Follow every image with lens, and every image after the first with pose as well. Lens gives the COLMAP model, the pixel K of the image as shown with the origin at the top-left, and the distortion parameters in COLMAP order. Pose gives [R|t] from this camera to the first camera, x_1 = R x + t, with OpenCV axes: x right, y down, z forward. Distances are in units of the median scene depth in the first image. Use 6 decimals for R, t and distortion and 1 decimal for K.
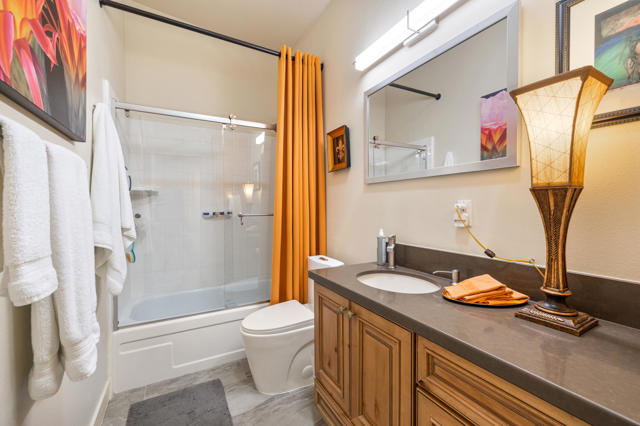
lens RADIAL K [[275.2, 0, 320.1], [0, 275.2, 212.0], [0, 0, 1]] dist [-0.000590, -0.000807]
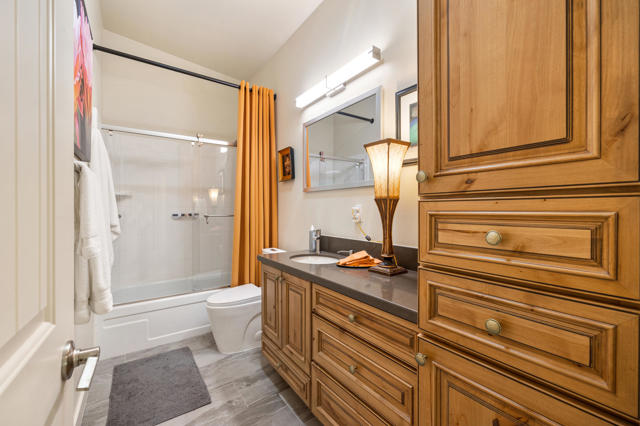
lens RADIAL K [[275.2, 0, 322.6], [0, 275.2, 211.2], [0, 0, 1]] dist [-0.000590, -0.000807]
pose [[0.992777, 0.001731, 0.119959, 0.100302], [-0.000203, 0.999919, -0.012745, 0.008742], [-0.119971, 0.012628, 0.992697, -0.356230]]
